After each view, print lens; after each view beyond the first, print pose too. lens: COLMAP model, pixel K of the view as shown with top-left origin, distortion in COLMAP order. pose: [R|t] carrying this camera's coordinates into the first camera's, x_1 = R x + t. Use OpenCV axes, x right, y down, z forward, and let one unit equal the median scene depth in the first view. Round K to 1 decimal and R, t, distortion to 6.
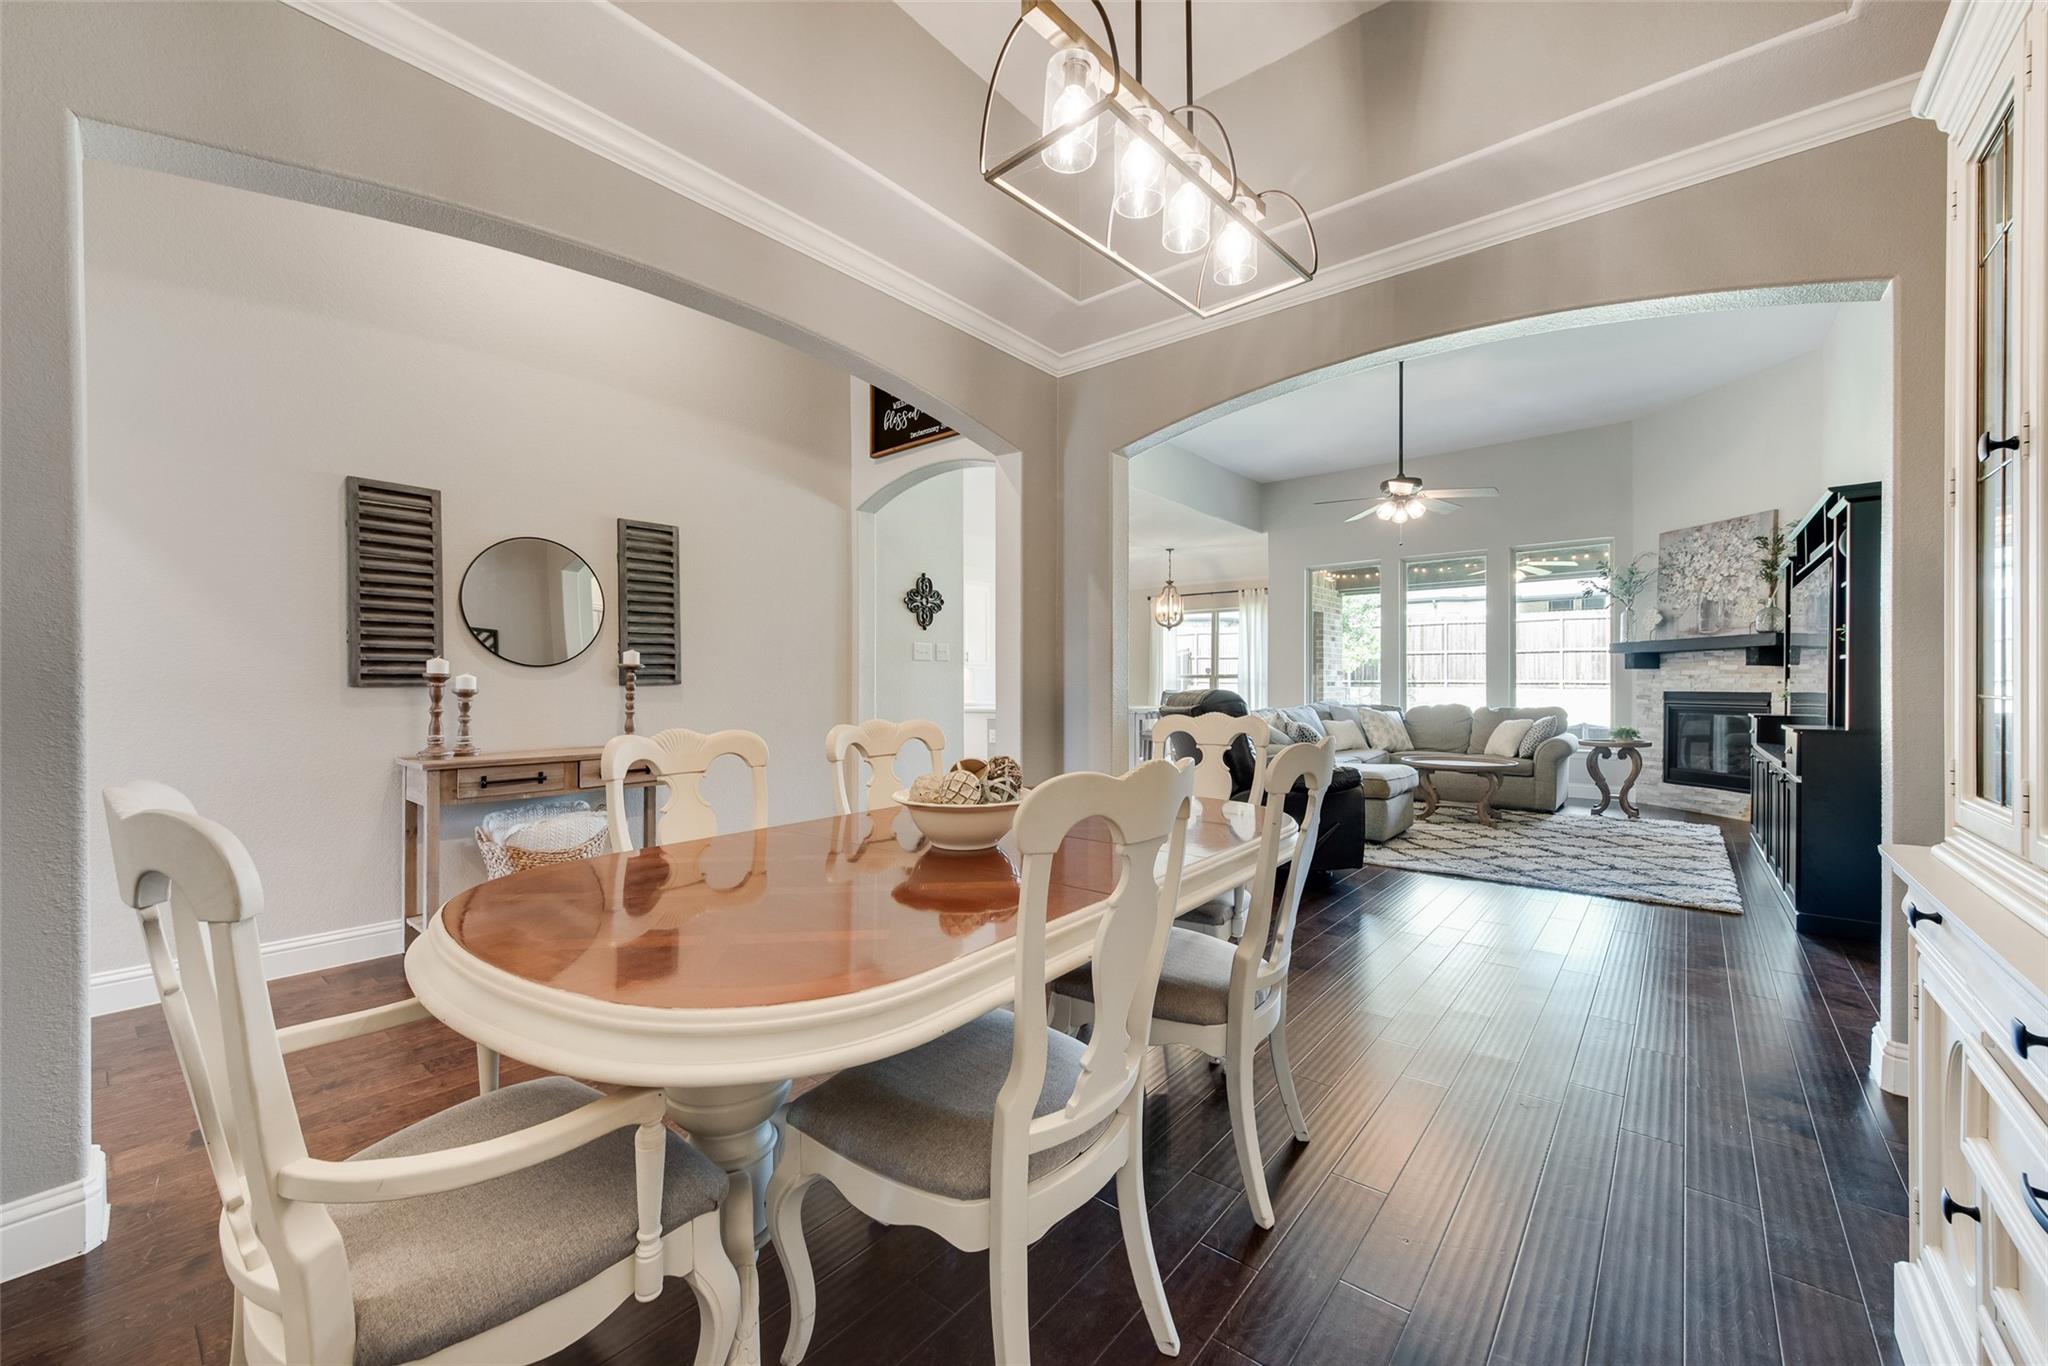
lens RADIAL K [[797.9, 0, 1015.2], [0, 797.9, 686.9], [0, 0, 1]] dist [0.007184, -0.000039]
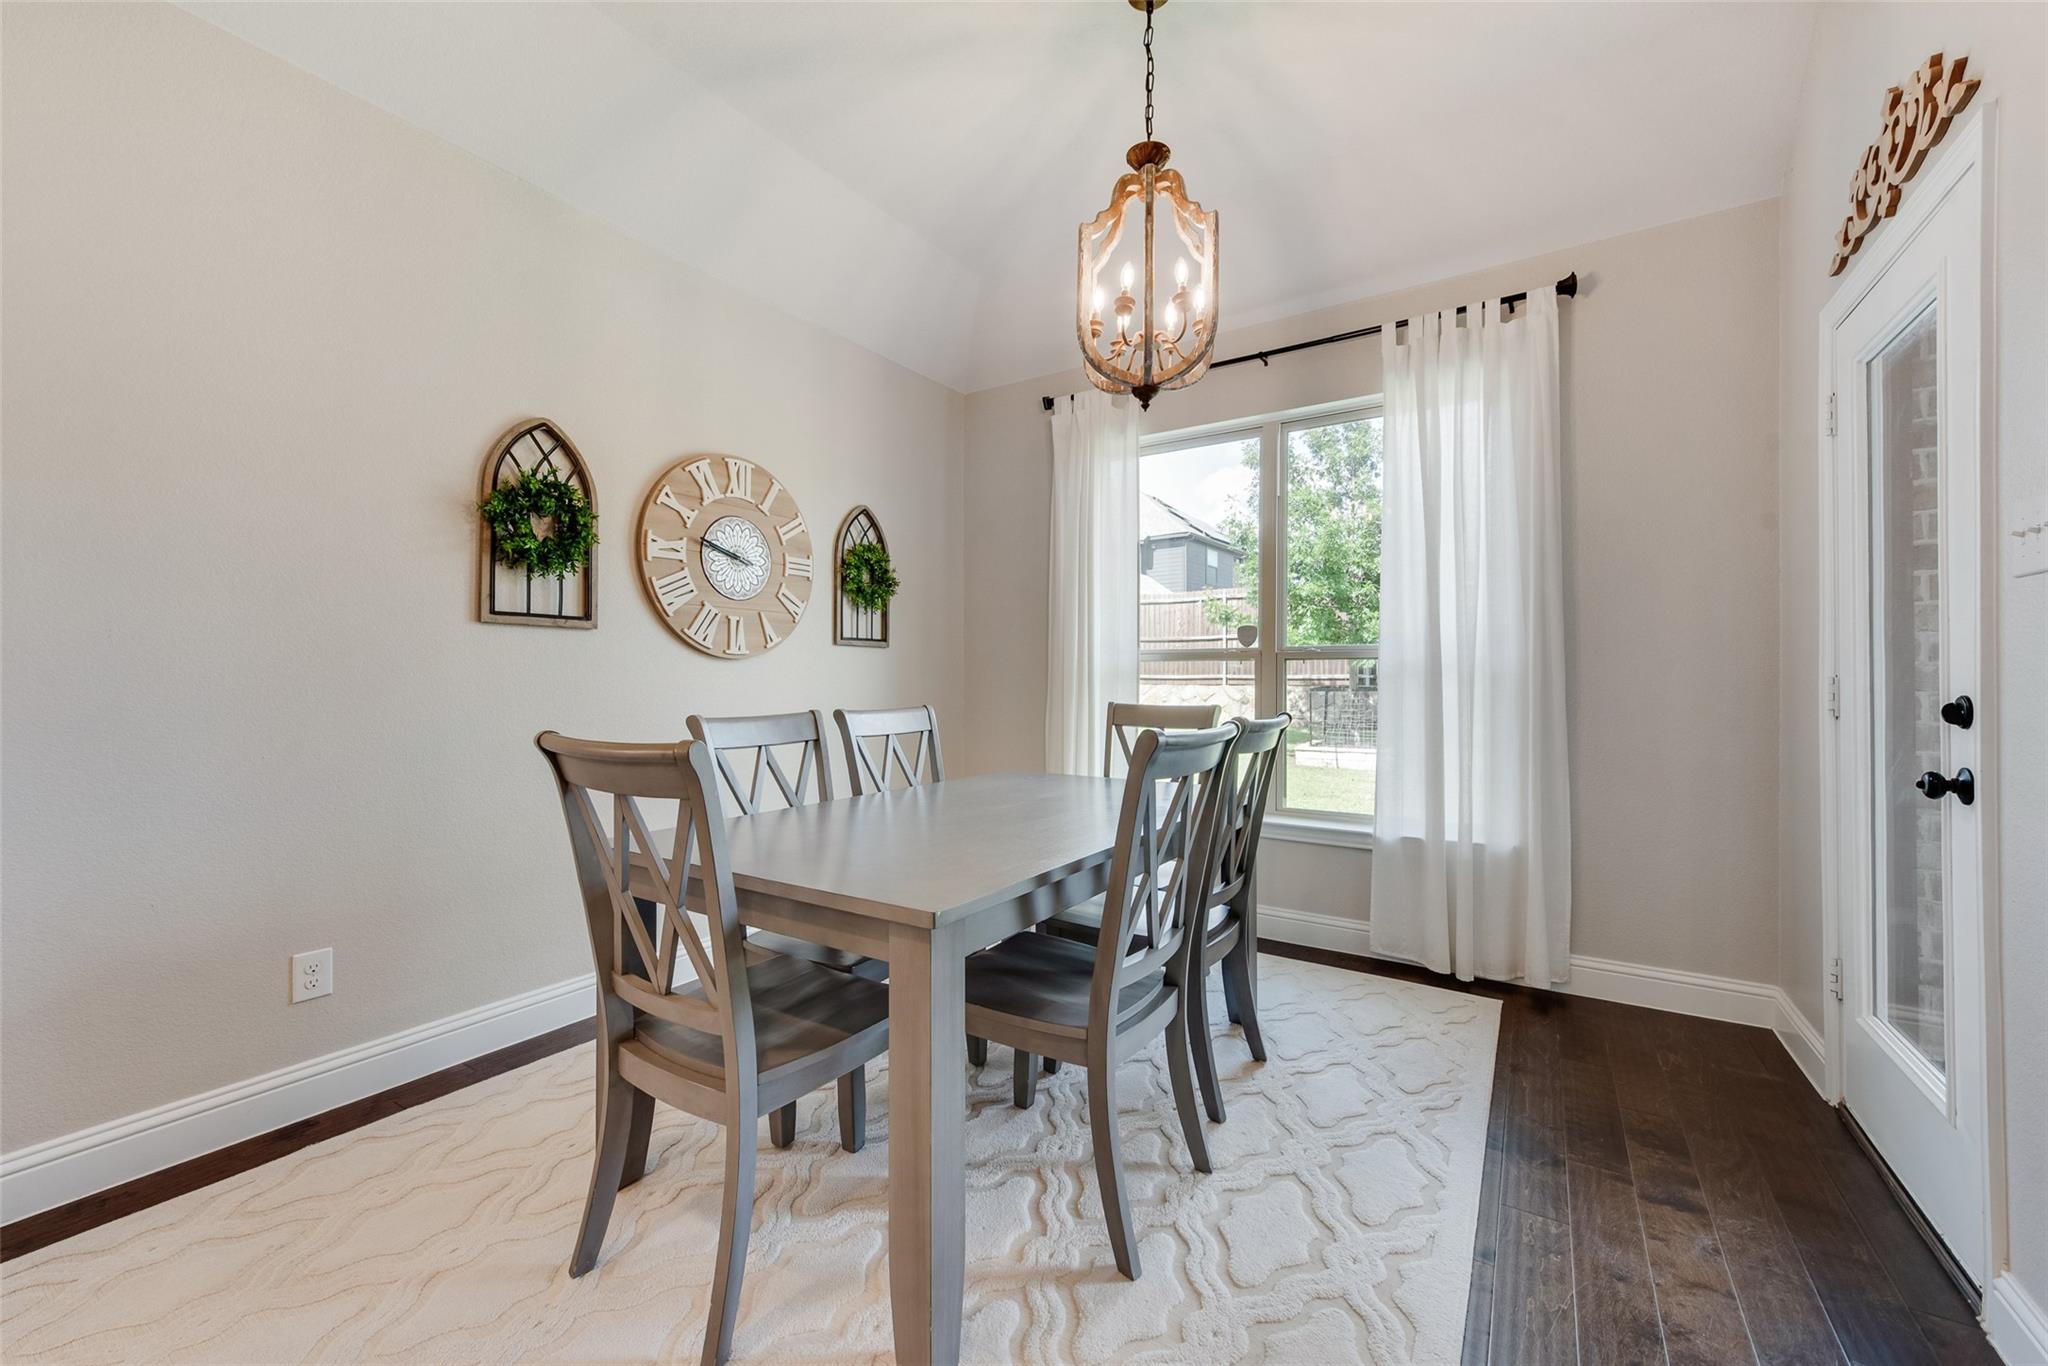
lens RADIAL K [[797.9, 0, 1015.2], [0, 797.9, 686.9], [0, 0, 1]] dist [0.007184, -0.000039]
pose [[0.992495, 0.002368, 0.122263, 0.216337], [-0.002628, 0.999995, 0.001965, -0.003557], [-0.122257, -0.002271, 0.992496, 1.276366]]
